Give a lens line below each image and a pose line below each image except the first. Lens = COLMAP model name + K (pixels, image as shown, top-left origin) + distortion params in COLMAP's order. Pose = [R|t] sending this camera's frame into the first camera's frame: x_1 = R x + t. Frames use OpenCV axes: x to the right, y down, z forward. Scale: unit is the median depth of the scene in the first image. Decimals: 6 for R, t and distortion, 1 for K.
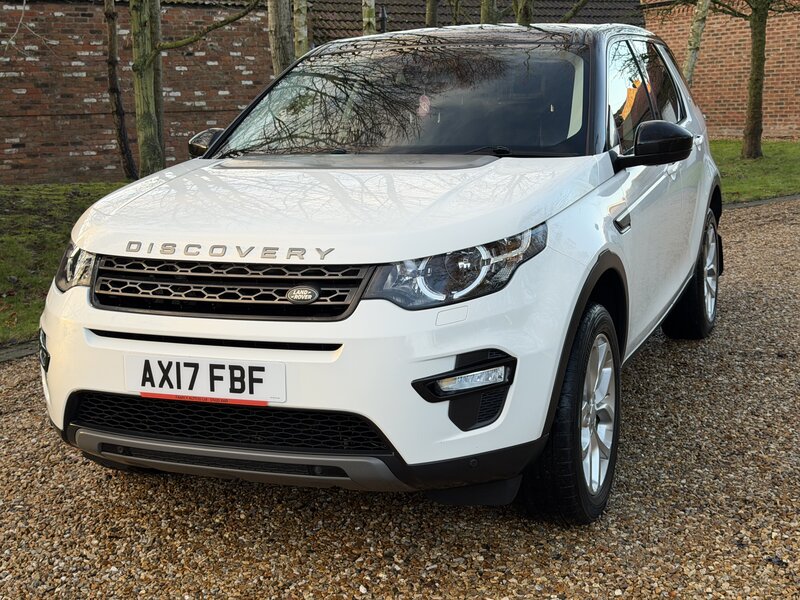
lens RADIAL K [[1115.9, 0, 400.0], [0, 1115.9, 300.0], [0, 0, 1]] dist [0.132218, -0.113325]
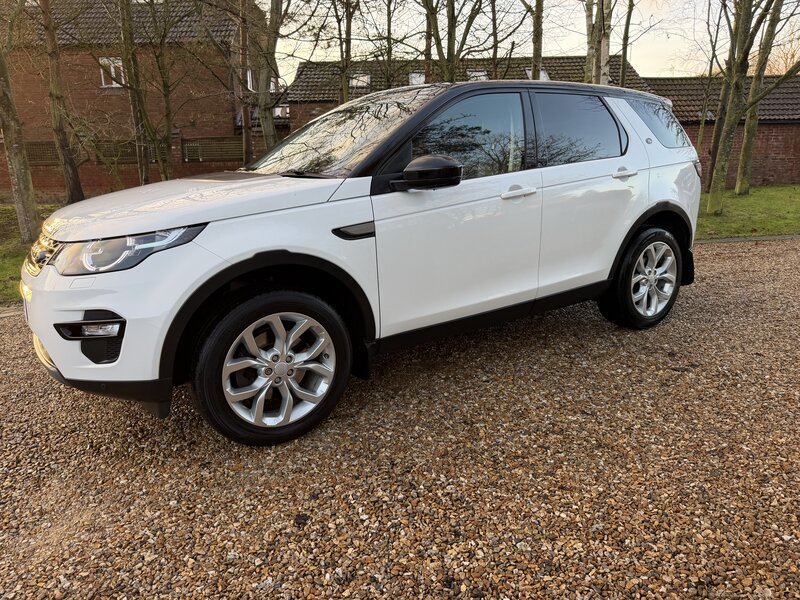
lens RADIAL K [[565.8, 0, 400.0], [0, 565.8, 300.0], [0, 0, 1]] dist [0.028719, -0.030465]
pose [[0.830715, 0.146905, -0.536965, 0.656443], [-0.103812, 0.988513, 0.109838, -0.072679], [0.546933, -0.035500, 0.836423, 0.518002]]
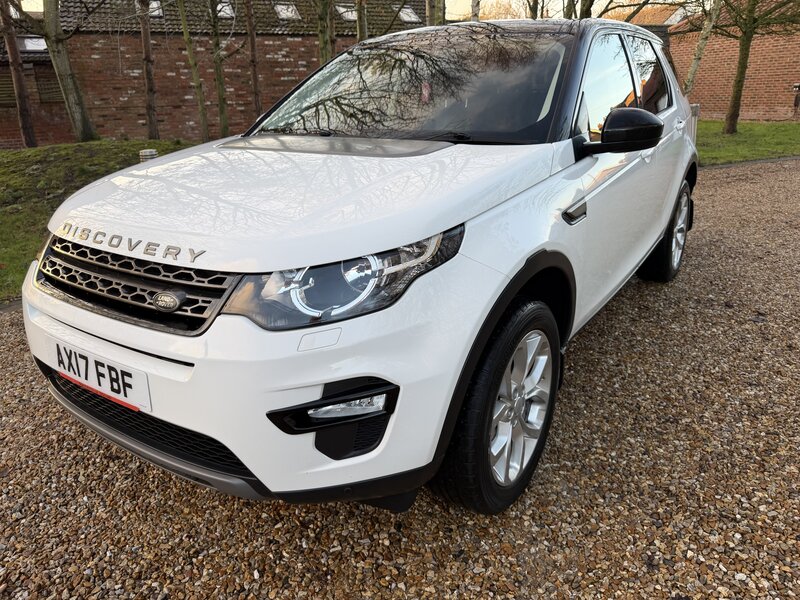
lens RADIAL K [[571.5, 0, 399.1], [0, 571.5, 297.5], [0, 0, 1]] dist [0.006197, -0.005574]
pose [[0.978212, 0.074486, -0.193786, 0.161086], [-0.041397, 0.984659, 0.169508, -0.080883], [0.203439, -0.157792, 0.966289, 0.498839]]
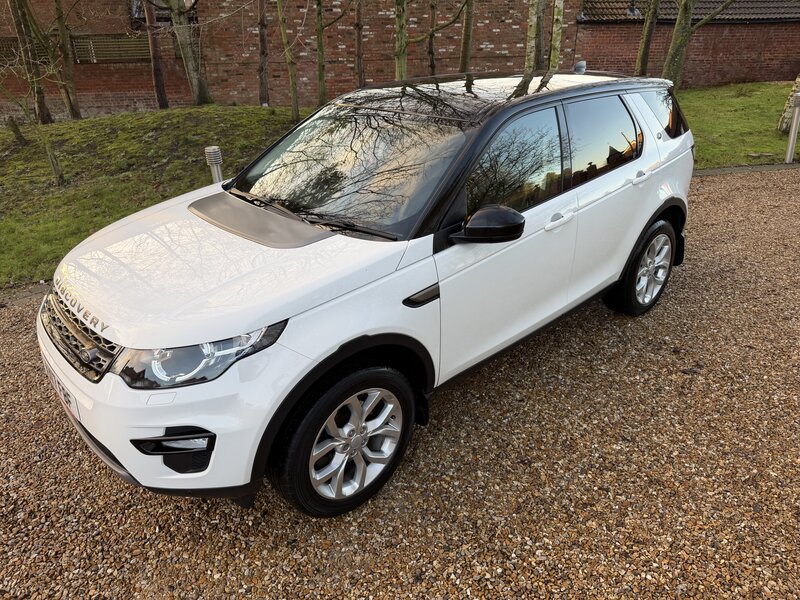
lens RADIAL K [[567.0, 0, 396.2], [0, 567.0, 297.7], [0, 0, 1]] dist [0.024089, -0.025041]
pose [[0.904478, 0.195344, -0.379157, 0.446064], [-0.088894, 0.955769, 0.280362, -0.264061], [0.417154, -0.219877, 0.881837, 0.464689]]
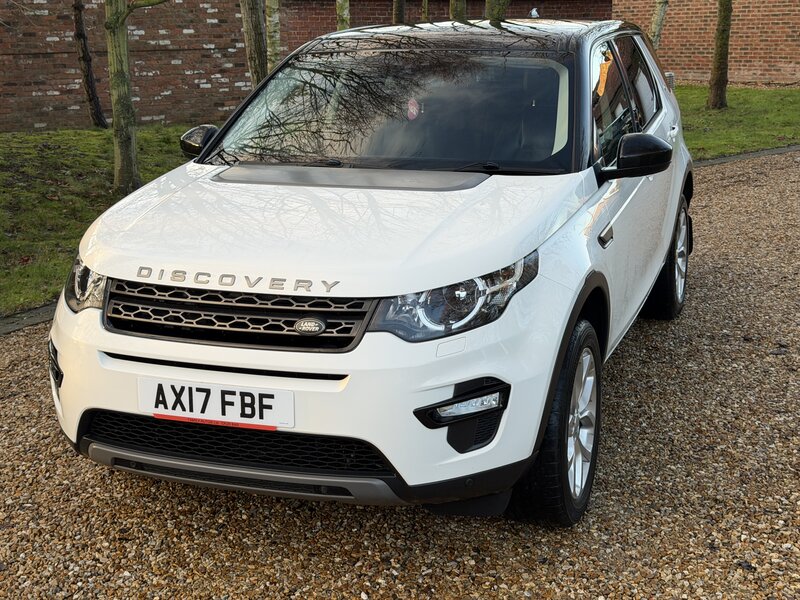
lens RADIAL K [[1115.8, 0, 397.6], [0, 1115.8, 296.9], [0, 0, 1]] dist [0.127133, -0.082742]
pose [[0.999447, 0.003021, 0.033118, -0.033562], [-0.005071, 0.998065, 0.061979, -0.083760], [-0.032866, -0.062113, 0.997528, -0.046362]]
